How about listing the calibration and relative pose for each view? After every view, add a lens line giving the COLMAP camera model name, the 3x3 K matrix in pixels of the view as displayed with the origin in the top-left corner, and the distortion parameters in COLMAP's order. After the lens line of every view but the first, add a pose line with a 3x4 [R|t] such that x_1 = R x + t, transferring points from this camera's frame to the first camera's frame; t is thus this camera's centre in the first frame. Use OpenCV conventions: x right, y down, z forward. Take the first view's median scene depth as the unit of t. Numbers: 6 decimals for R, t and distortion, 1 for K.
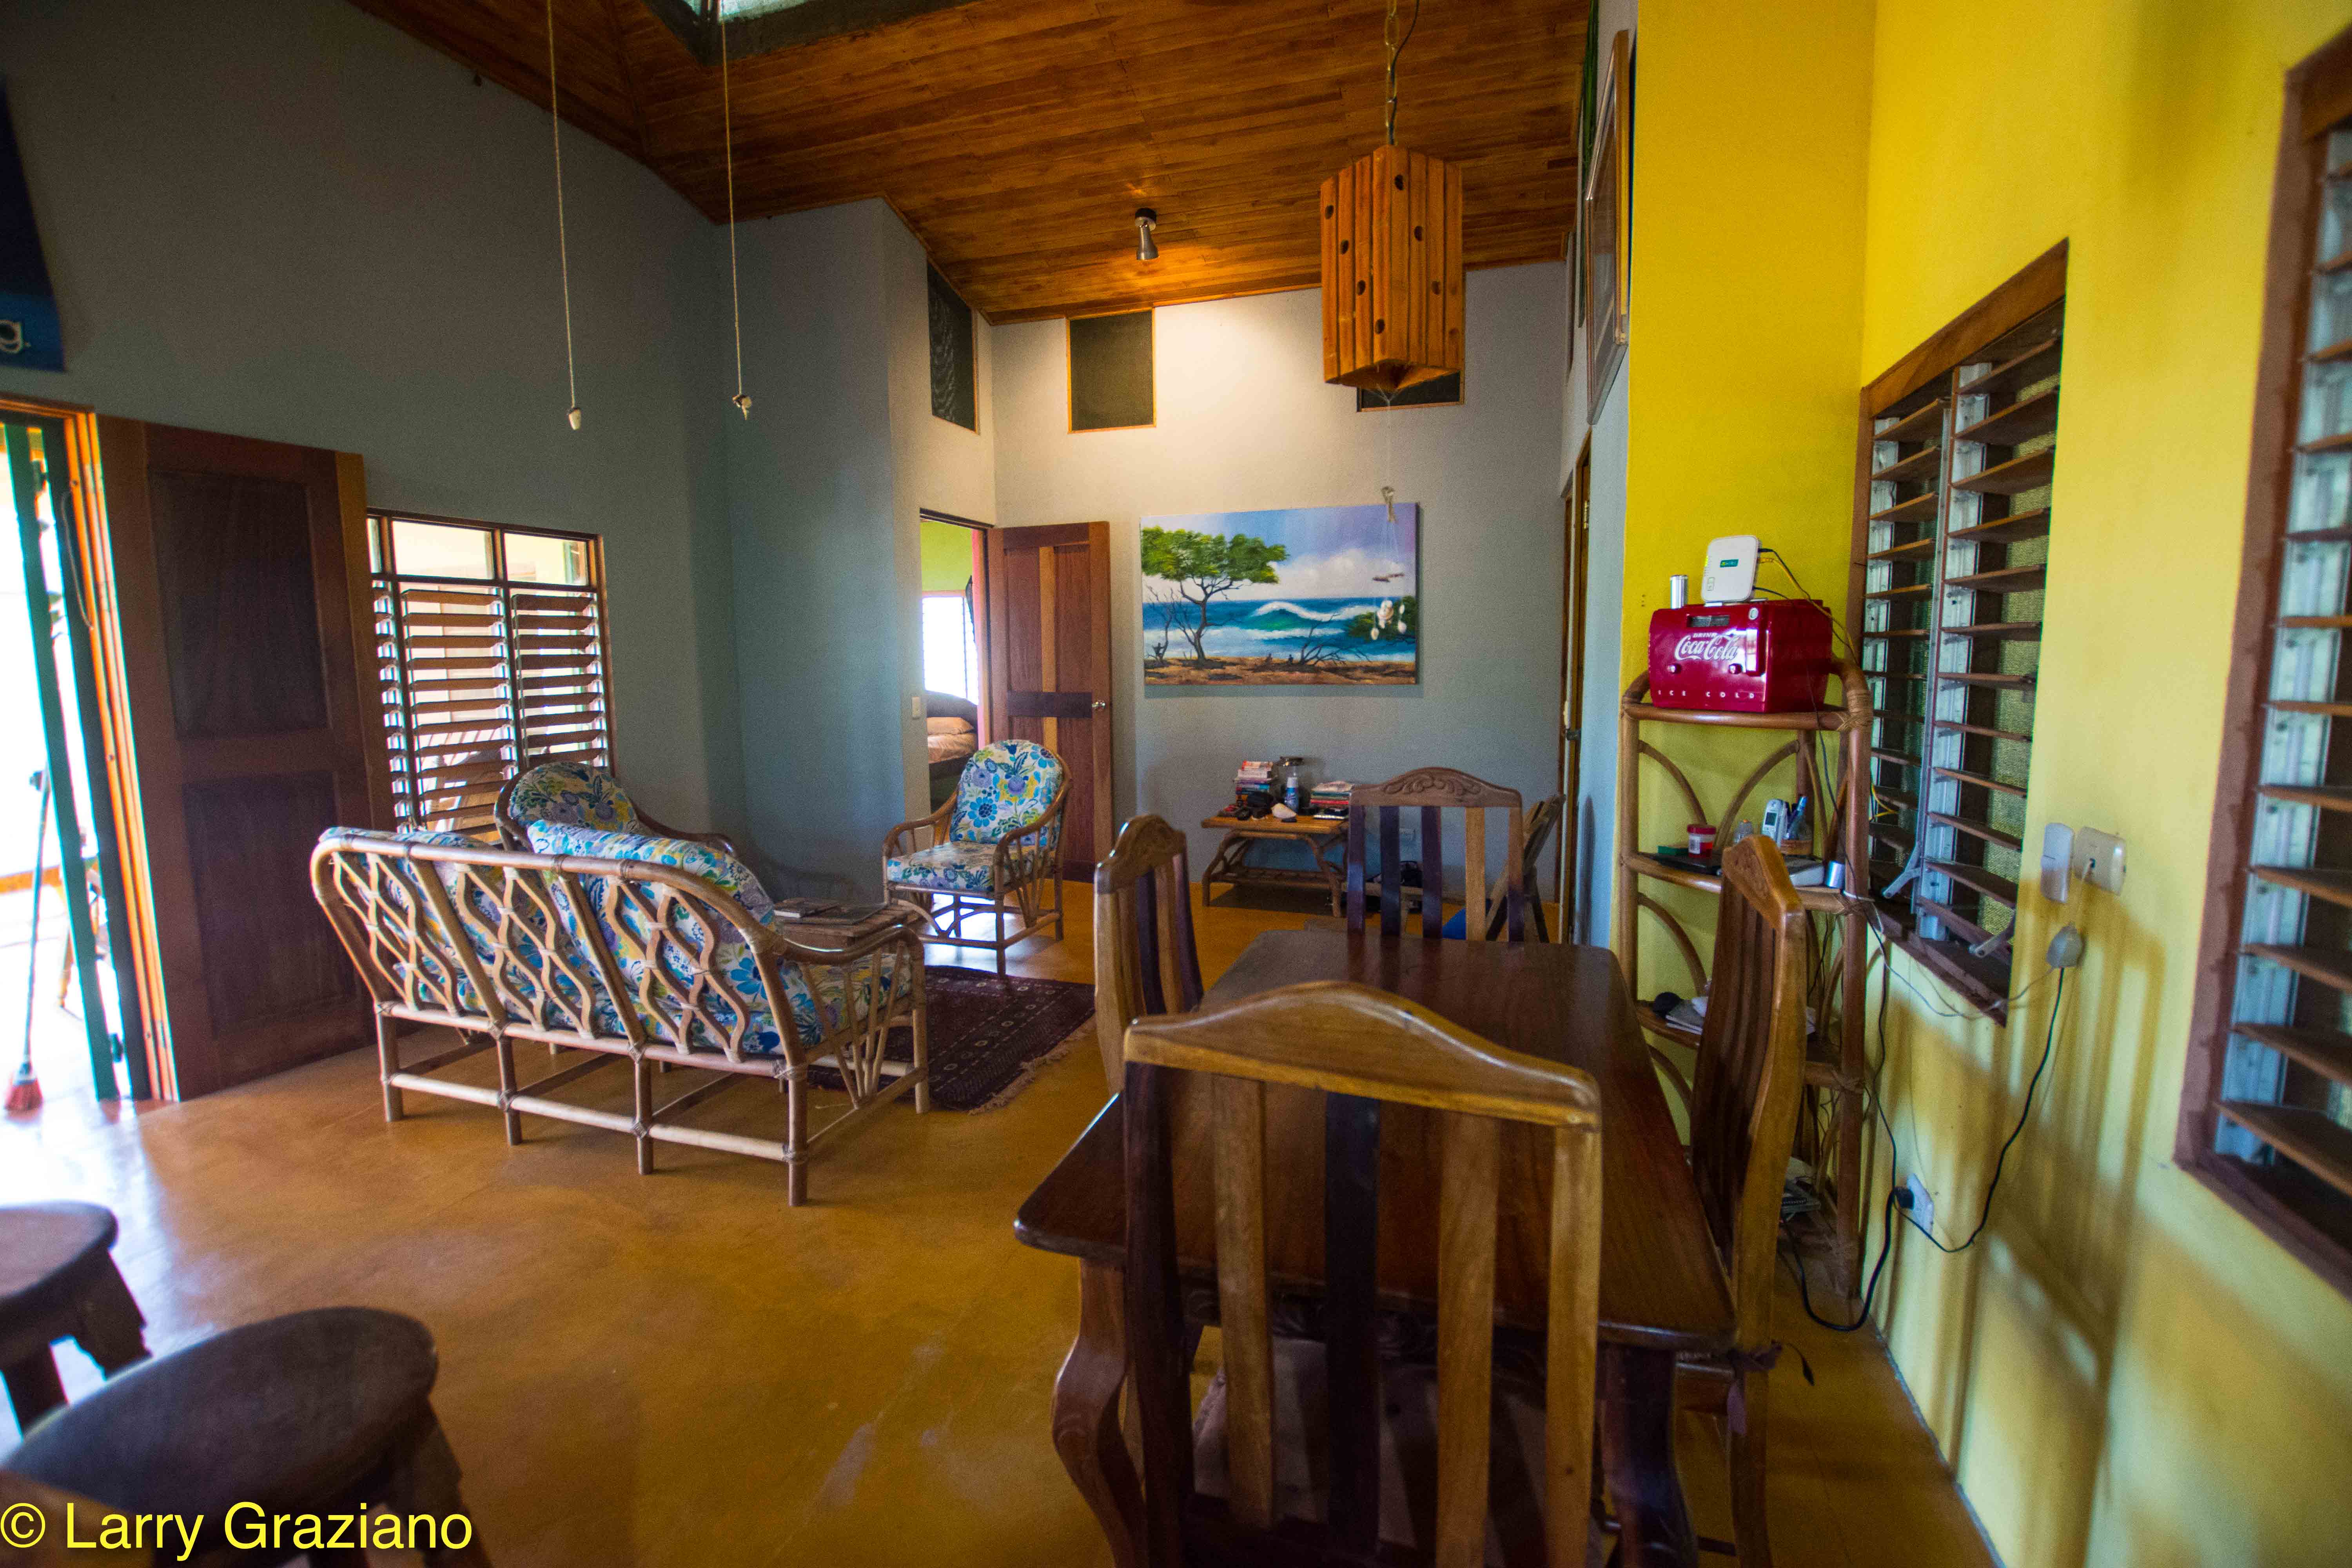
lens RADIAL K [[1036.2, 0, 1176.9], [0, 1036.2, 789.6], [0, 0, 1]] dist [-0.033172, 0.004178]
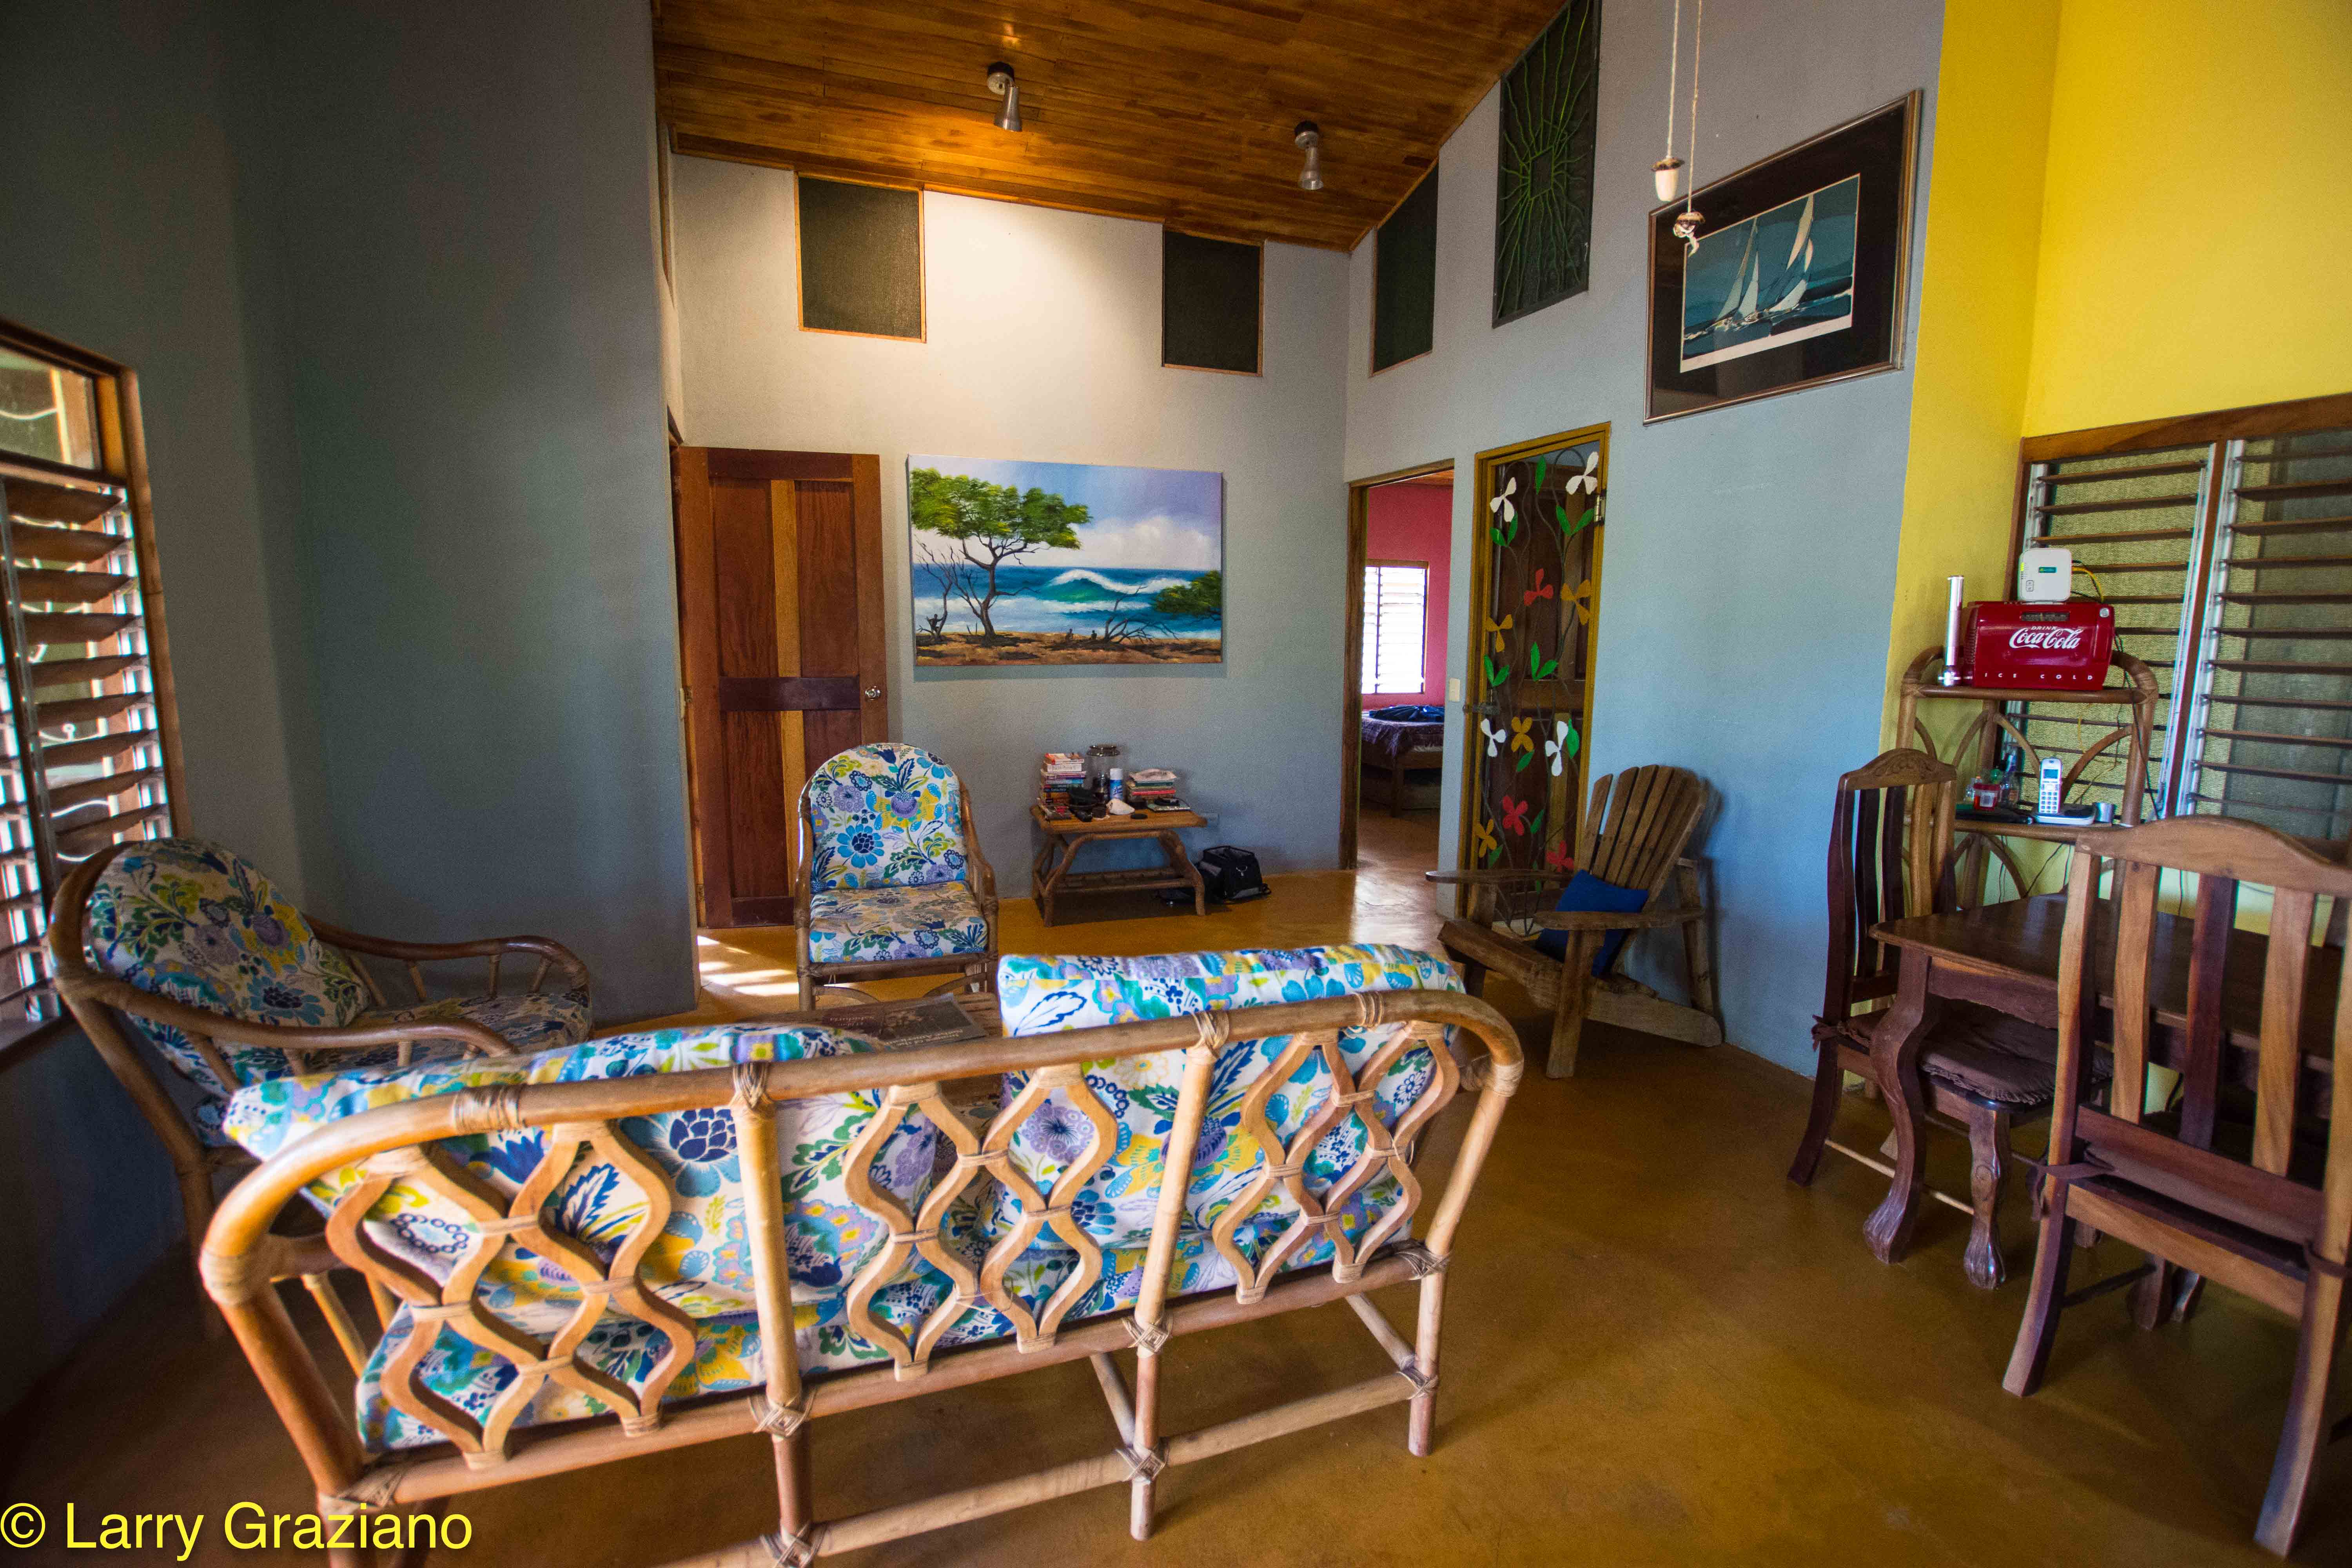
lens RADIAL K [[1036.2, 0, 1174.1], [0, 1036.2, 792.2], [0, 0, 1]] dist [-0.033172, 0.004178]
pose [[0.779146, -0.083107, 0.621309, -0.401791], [0.066872, 0.996536, 0.049439, -0.031706], [-0.623266, 0.003028, 0.782004, 0.264494]]
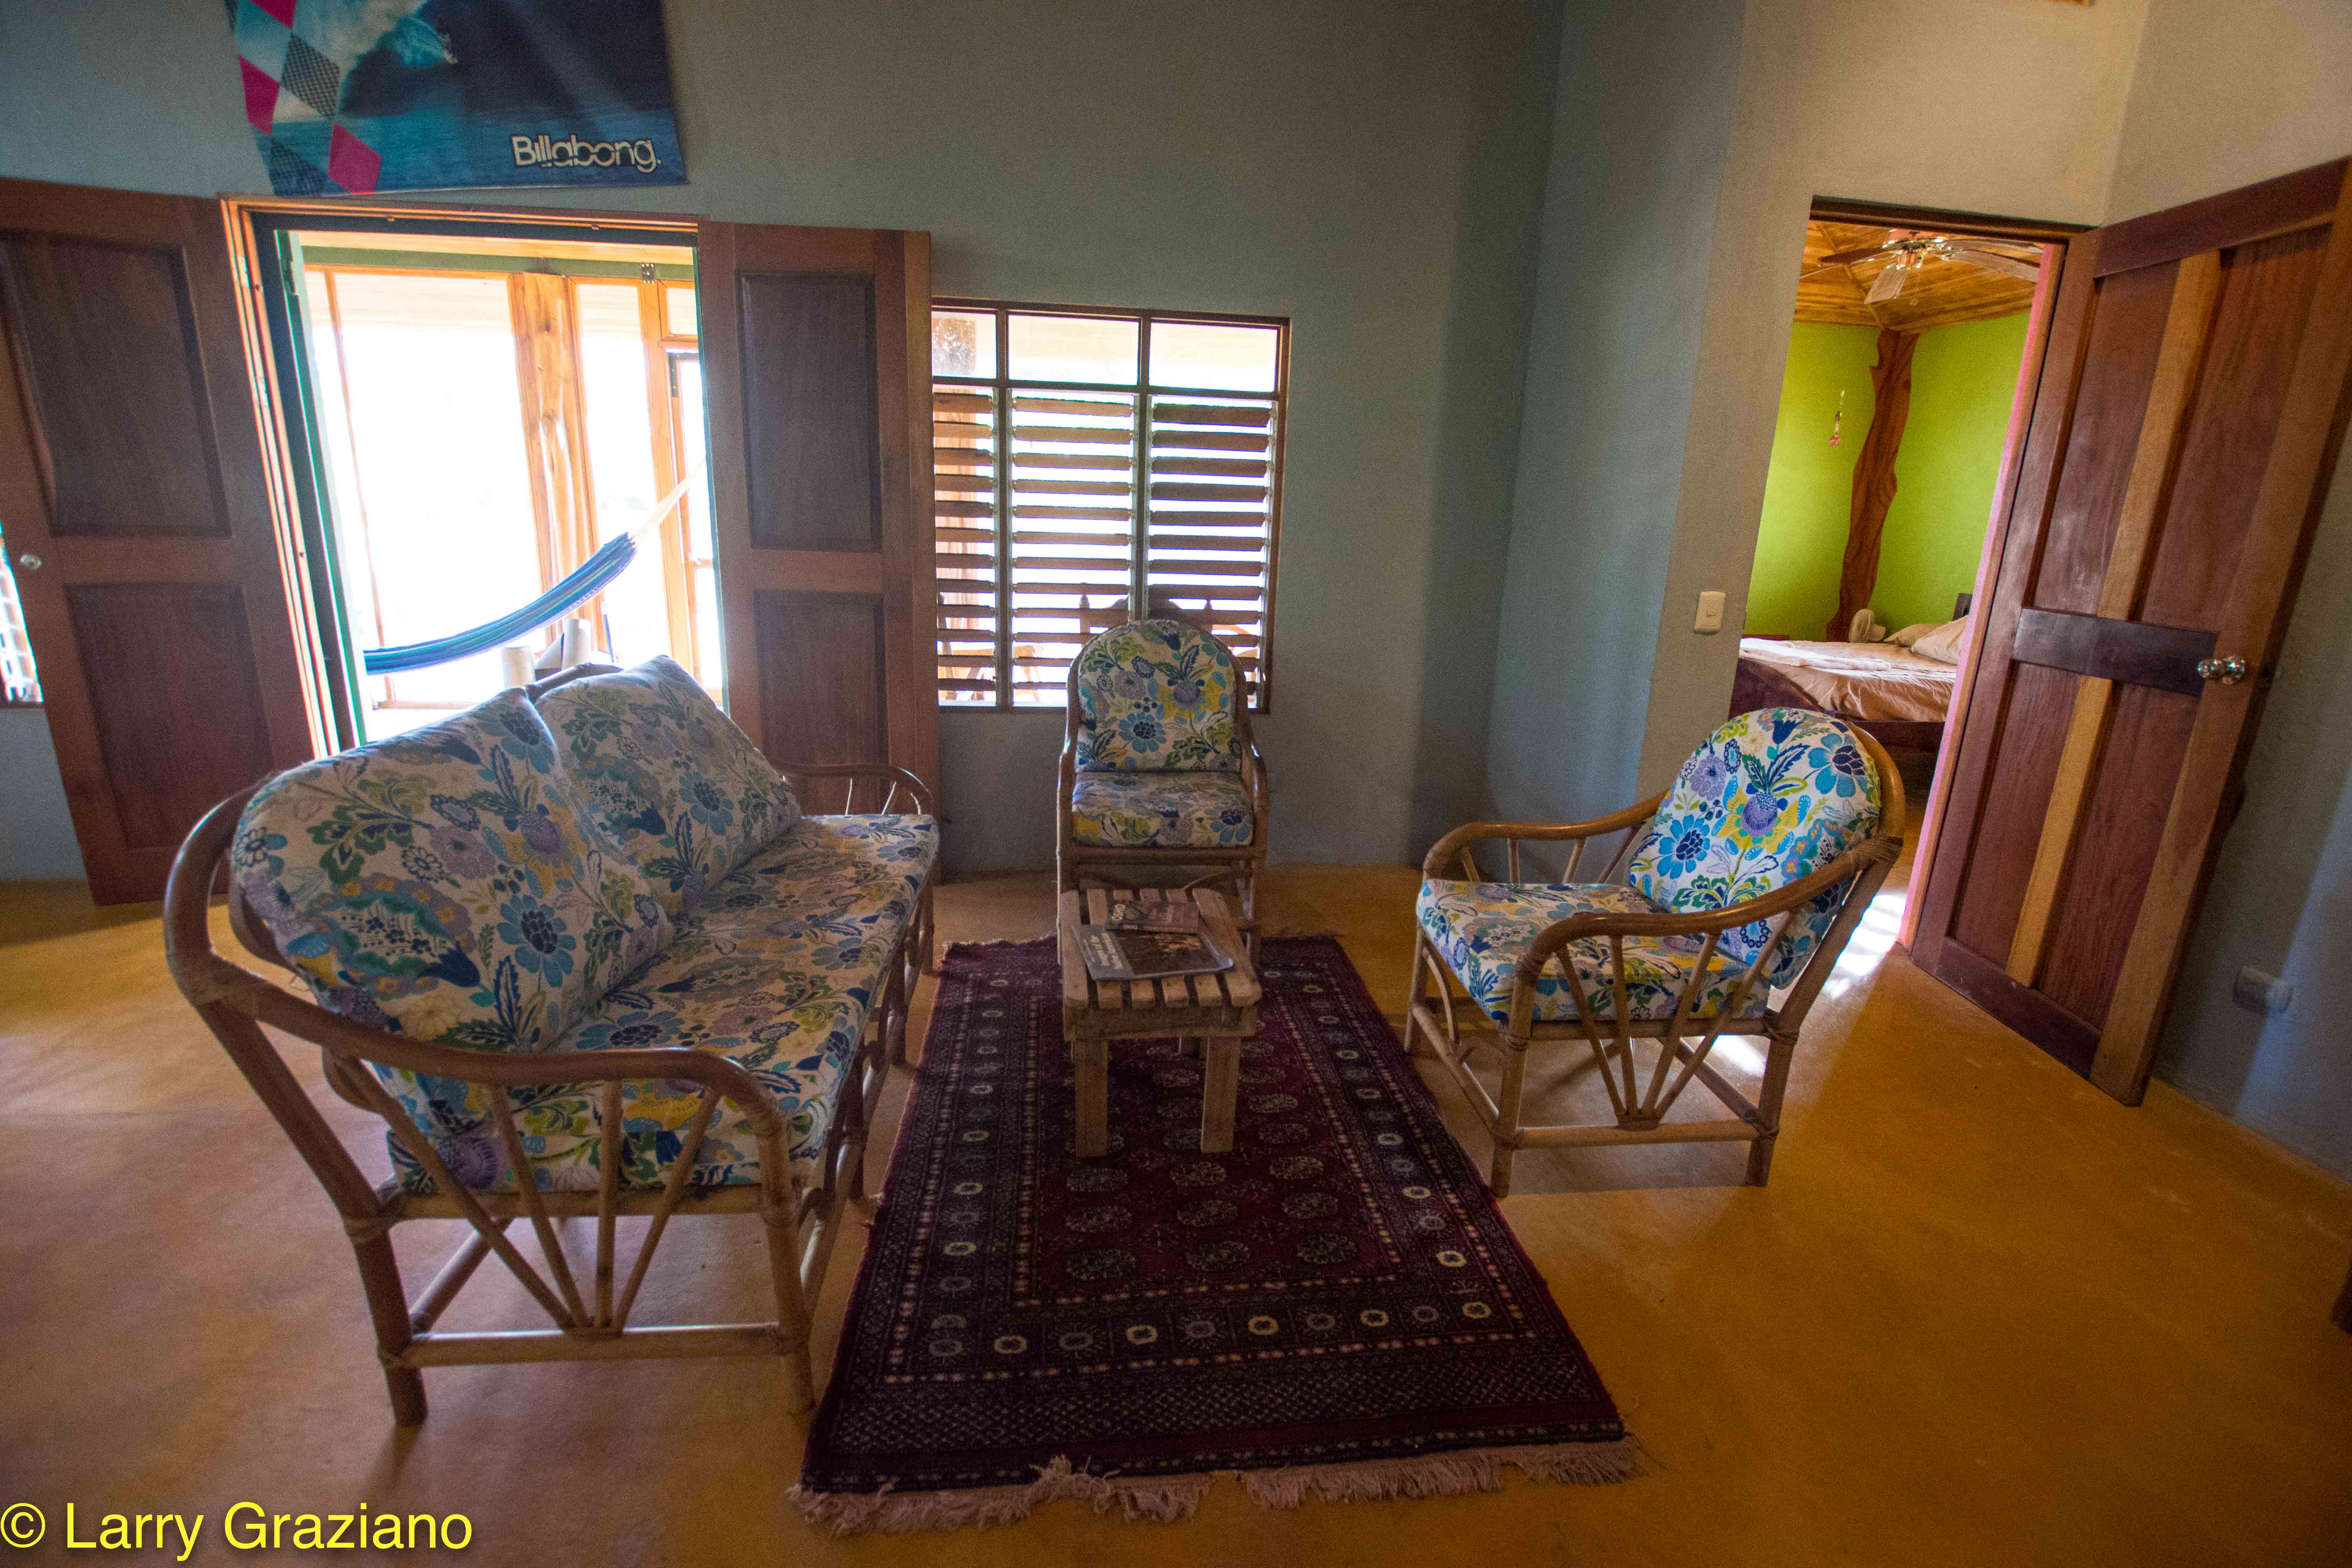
lens RADIAL K [[1036.2, 0, 1181.4], [0, 1036.2, 779.4], [0, 0, 1]] dist [-0.033172, 0.004178]
pose [[0.421447, 0.259189, -0.869025, 0.099875], [-0.157351, 0.964651, 0.211400, -0.062036], [0.893098, 0.047648, 0.447333, 0.510524]]
